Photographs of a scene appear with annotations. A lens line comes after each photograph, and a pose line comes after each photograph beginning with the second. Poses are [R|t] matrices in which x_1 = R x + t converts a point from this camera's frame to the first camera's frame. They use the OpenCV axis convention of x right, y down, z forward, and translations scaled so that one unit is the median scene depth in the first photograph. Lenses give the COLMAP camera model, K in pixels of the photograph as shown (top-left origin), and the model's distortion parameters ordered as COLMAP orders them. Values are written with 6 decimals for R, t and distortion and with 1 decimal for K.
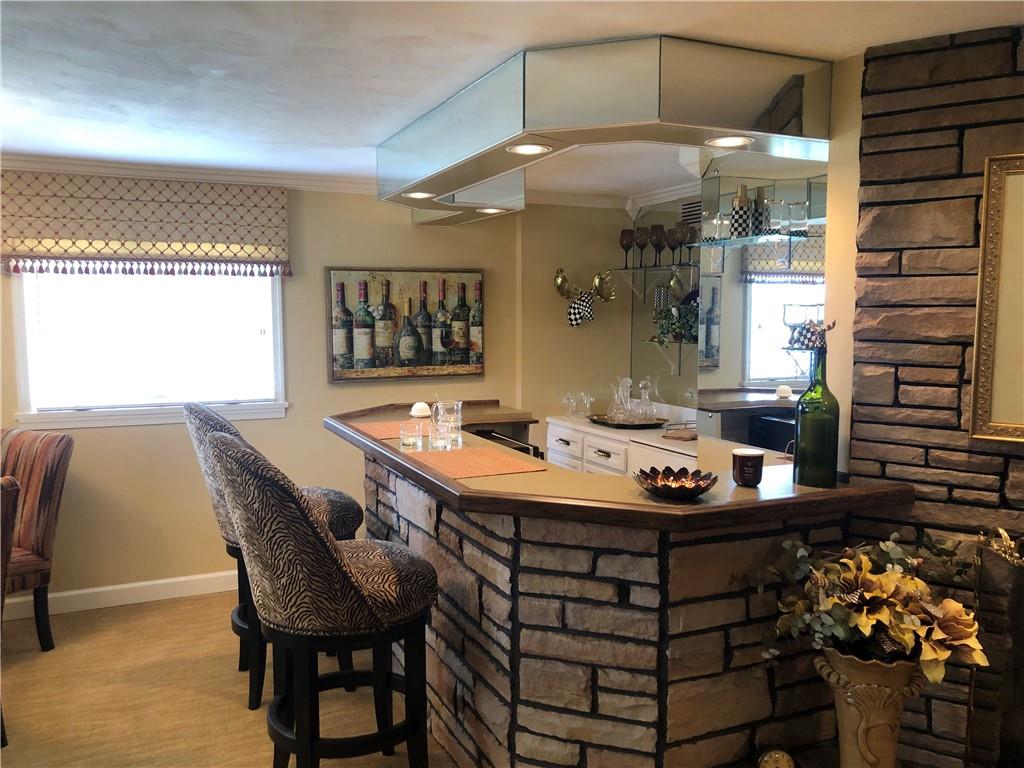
lens RADIAL K [[836.9, 0, 509.3], [0, 836.9, 389.7], [0, 0, 1]] dist [0.044697, -0.044075]
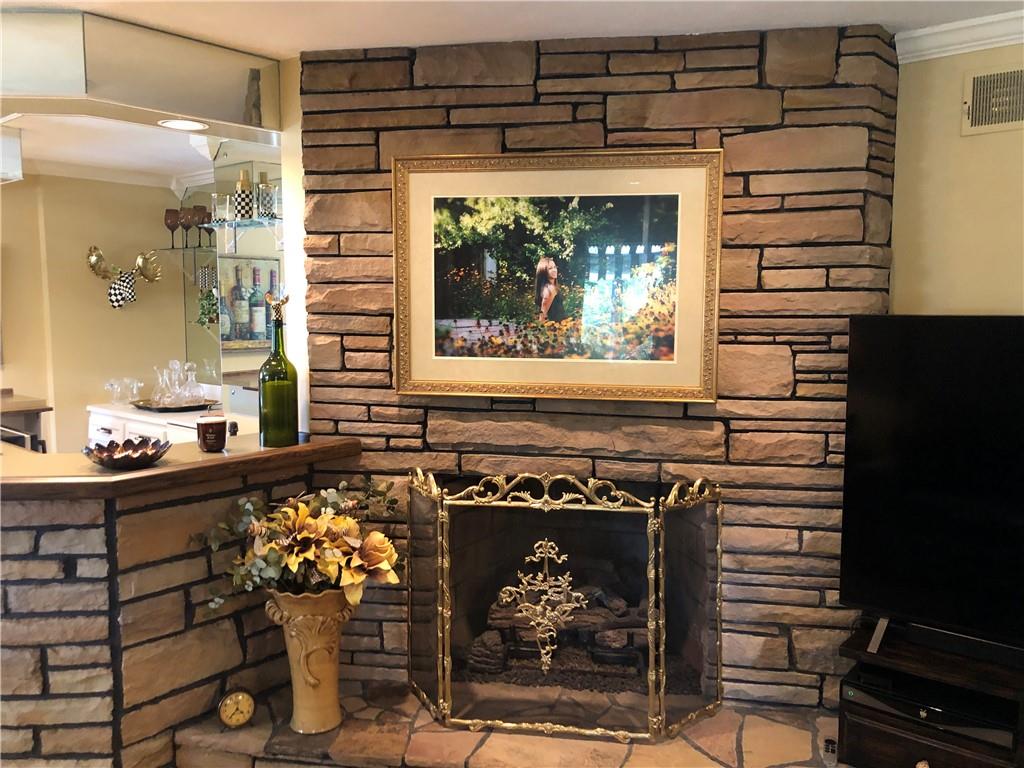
lens RADIAL K [[836.9, 0, 516.7], [0, 836.9, 375.5], [0, 0, 1]] dist [0.044697, -0.044075]
pose [[0.908870, -0.039827, 0.415174, 0.202323], [0.040825, 0.999145, 0.006475, 0.028481], [-0.415077, 0.011065, 0.909719, -0.128459]]
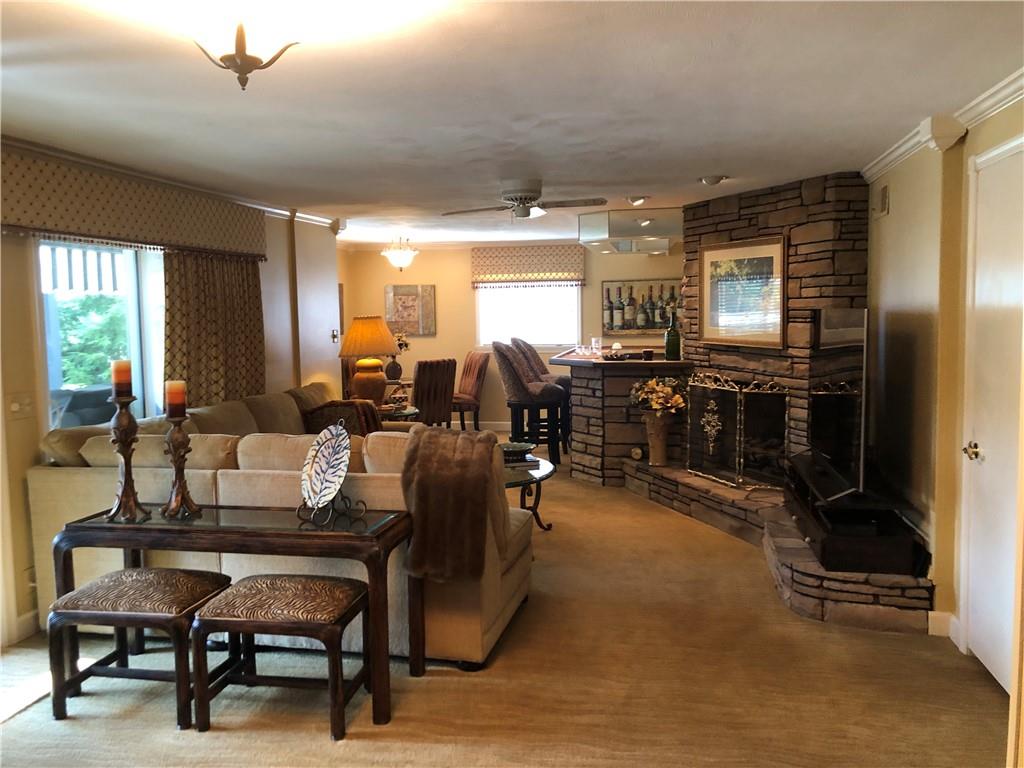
lens RADIAL K [[836.9, 0, 511.8], [0, 836.9, 388.8], [0, 0, 1]] dist [0.044697, -0.044075]
pose [[0.811942, 0.044023, -0.582076, 1.603910], [-0.039275, 0.999013, 0.020772, 0.169872], [0.582415, 0.005996, 0.812869, -1.594446]]
